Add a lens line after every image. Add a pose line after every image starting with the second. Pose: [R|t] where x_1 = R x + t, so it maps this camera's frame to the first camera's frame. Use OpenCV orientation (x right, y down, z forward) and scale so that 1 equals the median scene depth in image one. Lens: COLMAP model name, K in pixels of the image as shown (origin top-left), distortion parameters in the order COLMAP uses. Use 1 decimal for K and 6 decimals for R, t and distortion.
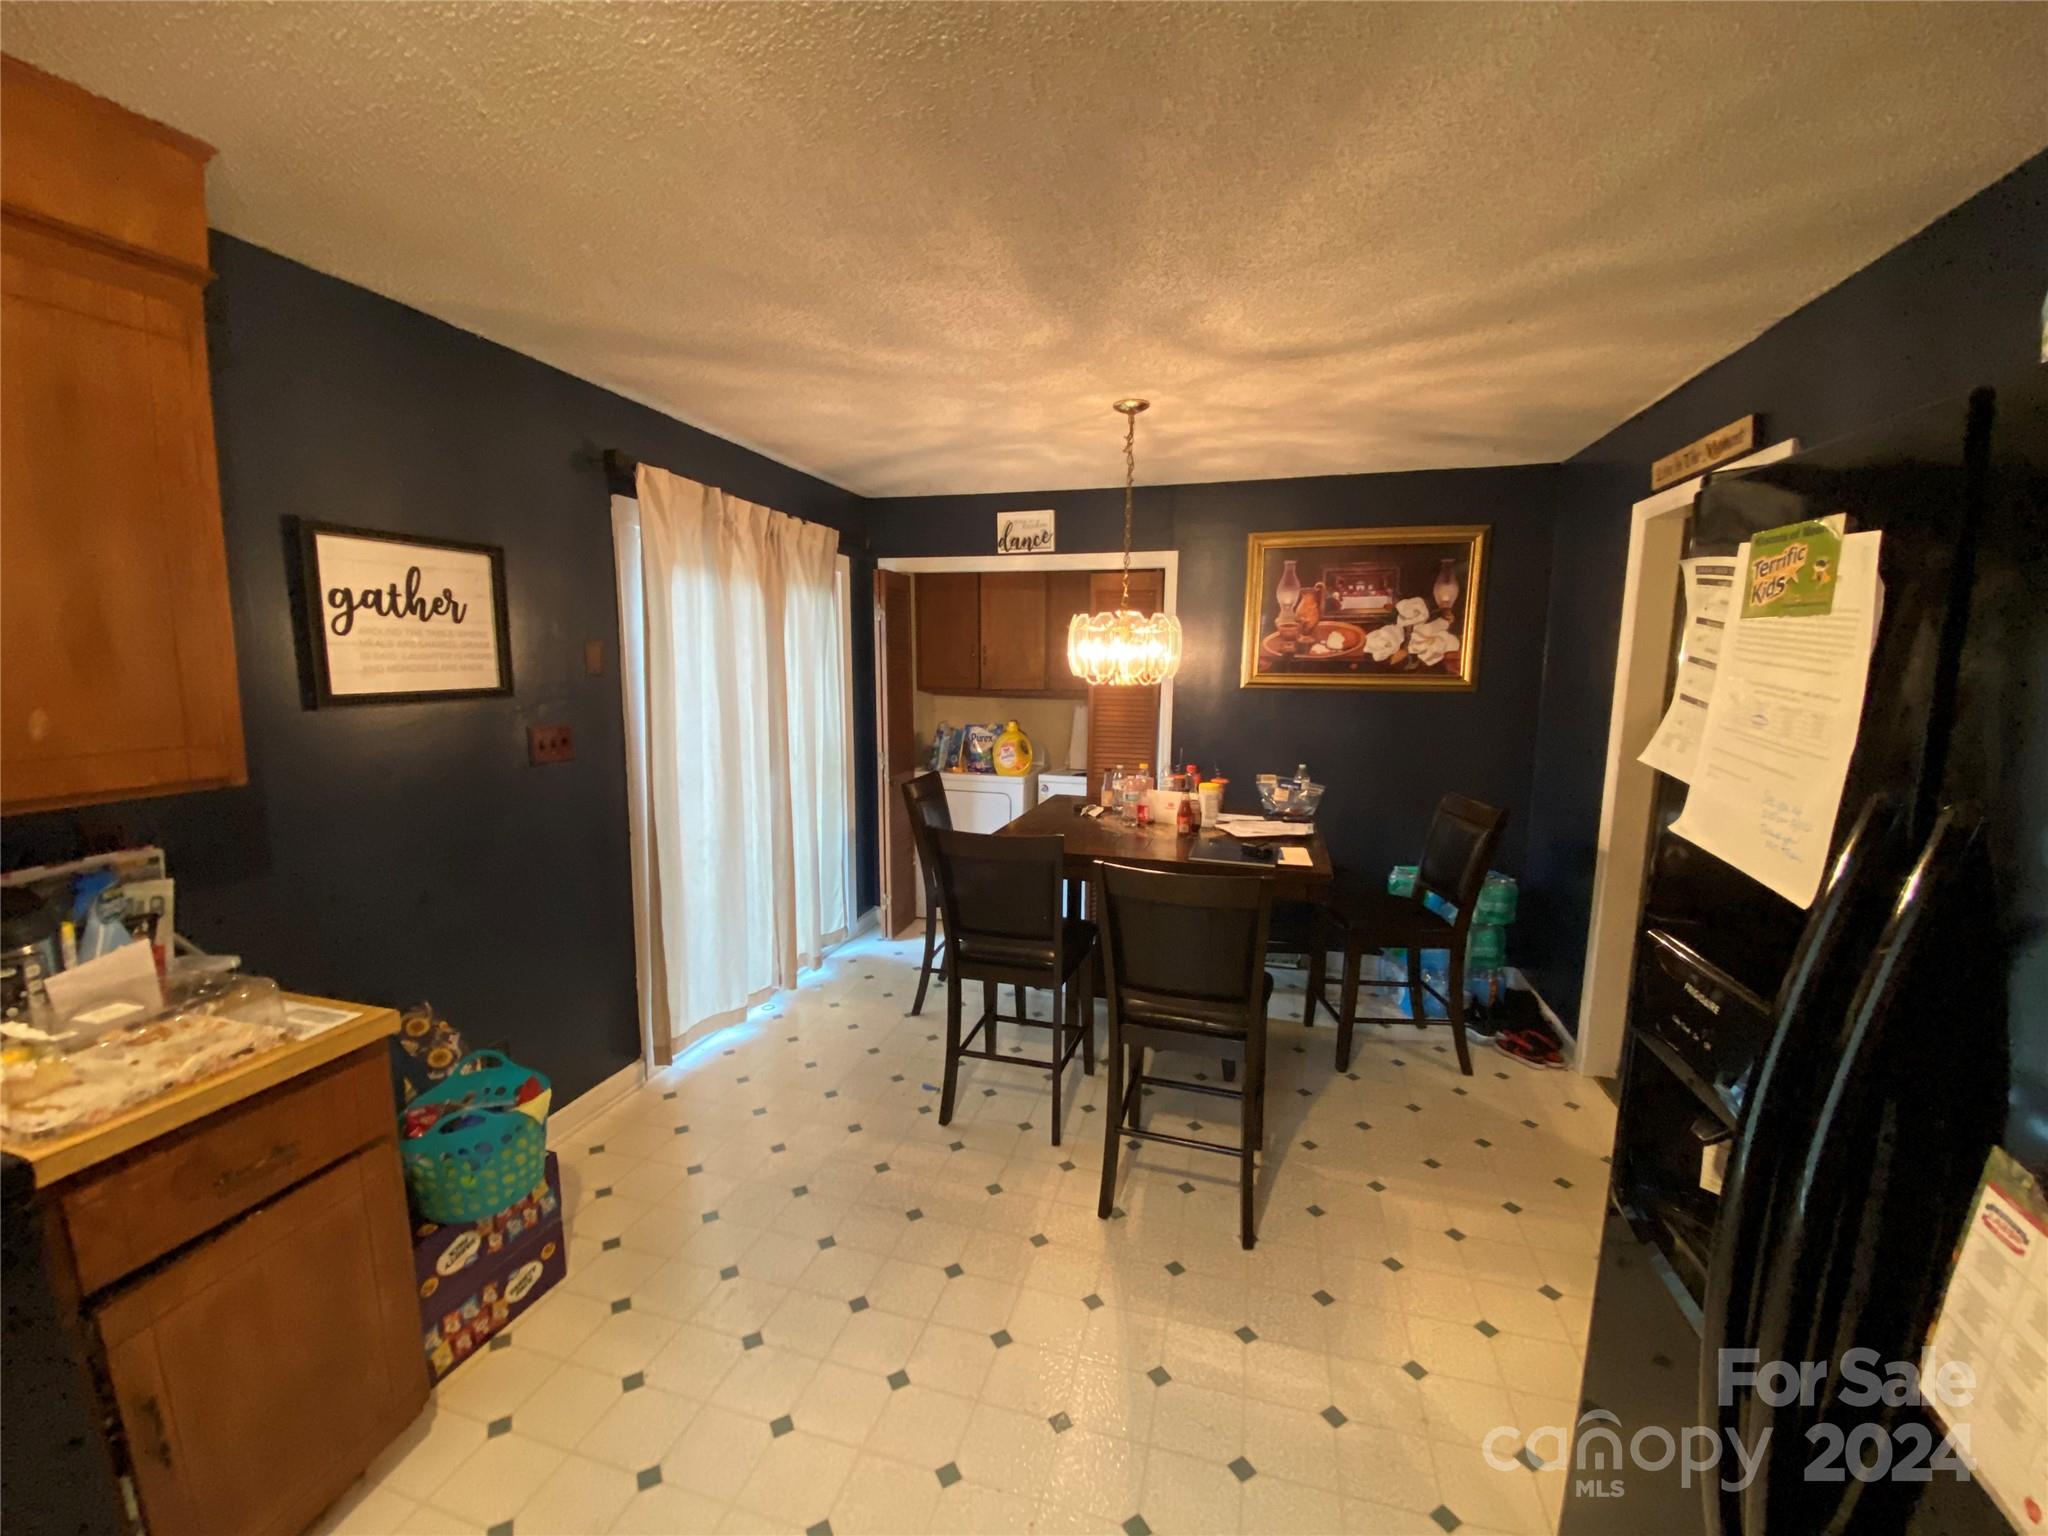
lens RADIAL K [[816.9, 0, 1024.0], [0, 816.9, 768.0], [0, 0, 1]] dist [0.000112, -0.000029]
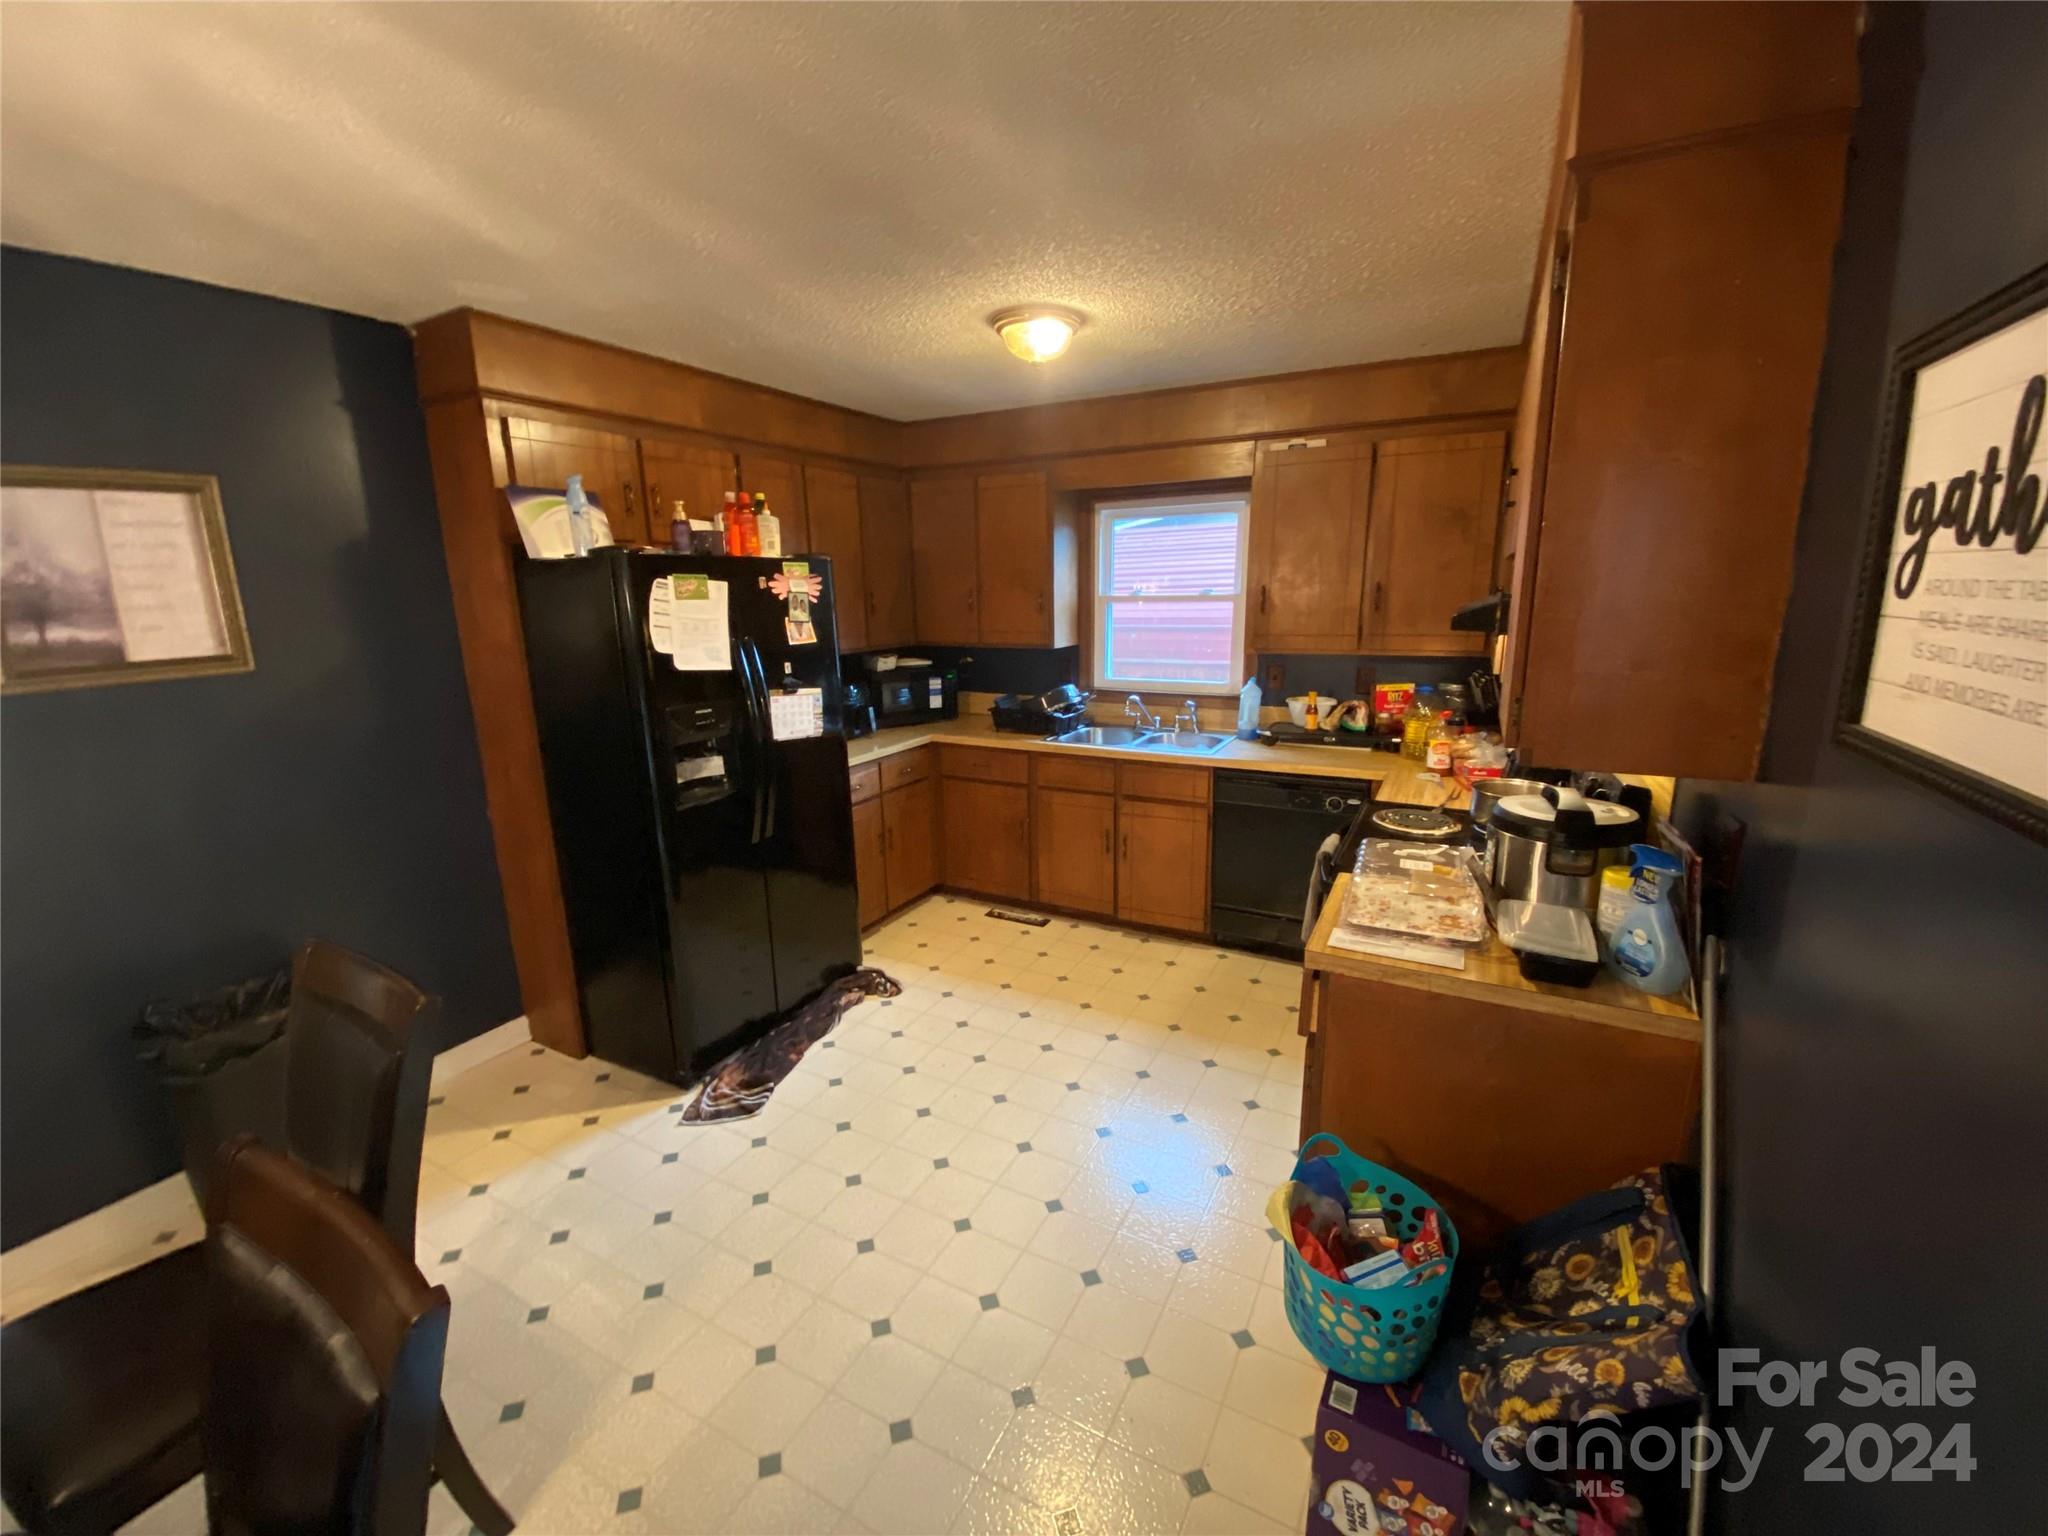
lens RADIAL K [[816.9, 0, 1024.0], [0, 816.9, 768.0], [0, 0, 1]] dist [0.000112, -0.000029]
pose [[-0.974649, -0.042340, 0.219698, -0.488709], [0.039573, 0.933829, 0.355524, -0.251183], [-0.220213, 0.355205, -0.908480, 1.530137]]
